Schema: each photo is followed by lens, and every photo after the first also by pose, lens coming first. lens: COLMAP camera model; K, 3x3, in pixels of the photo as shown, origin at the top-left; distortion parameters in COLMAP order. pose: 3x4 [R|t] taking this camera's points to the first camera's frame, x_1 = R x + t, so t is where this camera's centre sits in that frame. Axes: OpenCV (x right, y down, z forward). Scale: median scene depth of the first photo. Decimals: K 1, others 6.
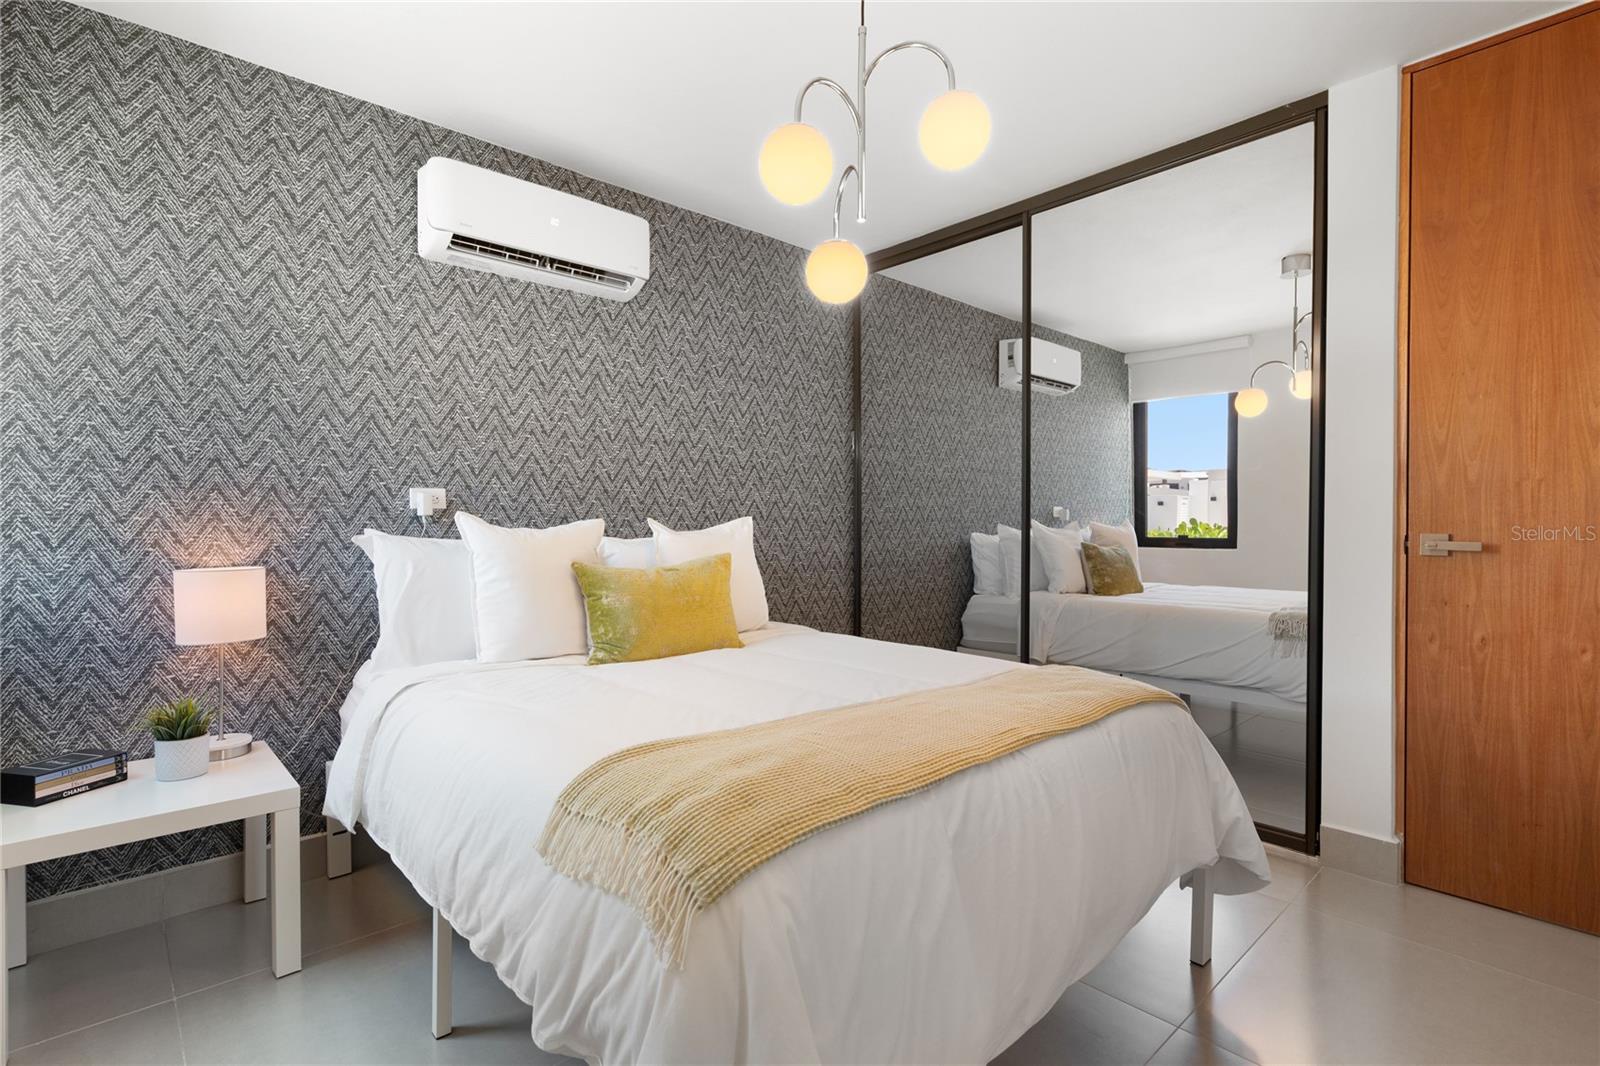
lens RADIAL K [[752.2, 0, 816.7], [0, 752.2, 533.2], [0, 0, 1]] dist [-0.000472, 0.000234]
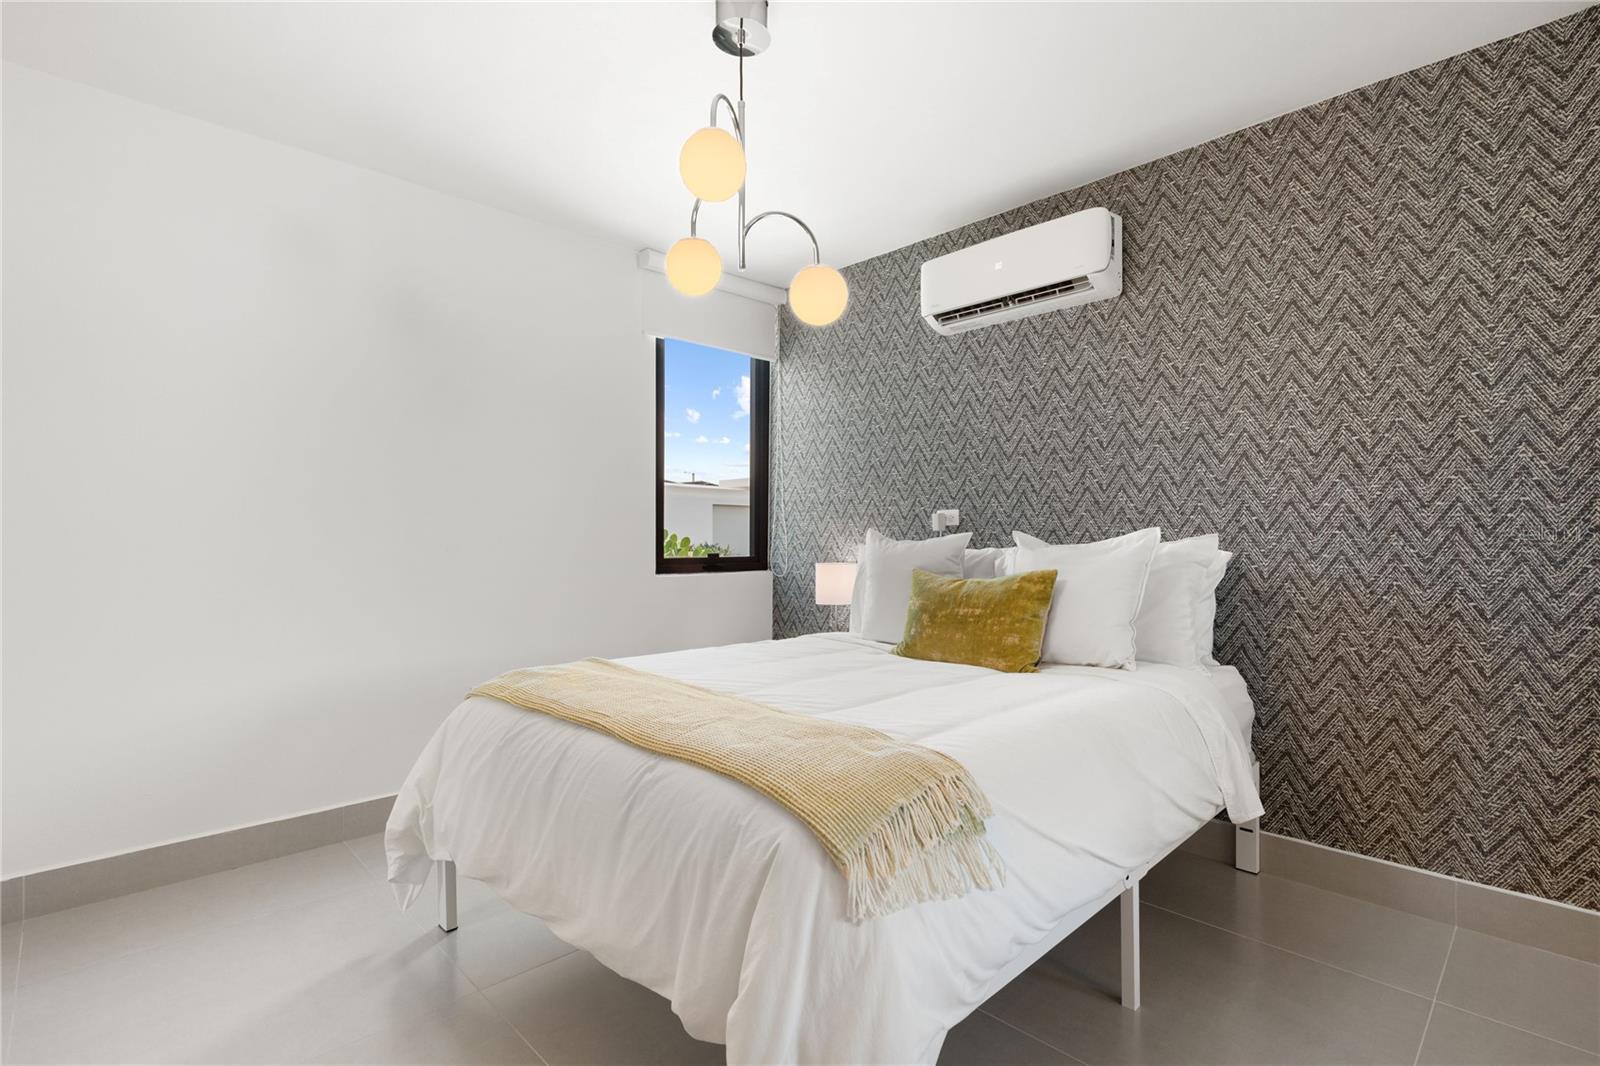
lens RADIAL K [[752.2, 0, 816.7], [0, 752.2, 533.2], [0, 0, 1]] dist [-0.000472, 0.000234]
pose [[0.038548, -0.003487, -0.999251, 0.734121], [-0.007858, 0.999962, -0.003793, -0.011559], [0.999226, 0.007999, 0.038519, 0.676437]]
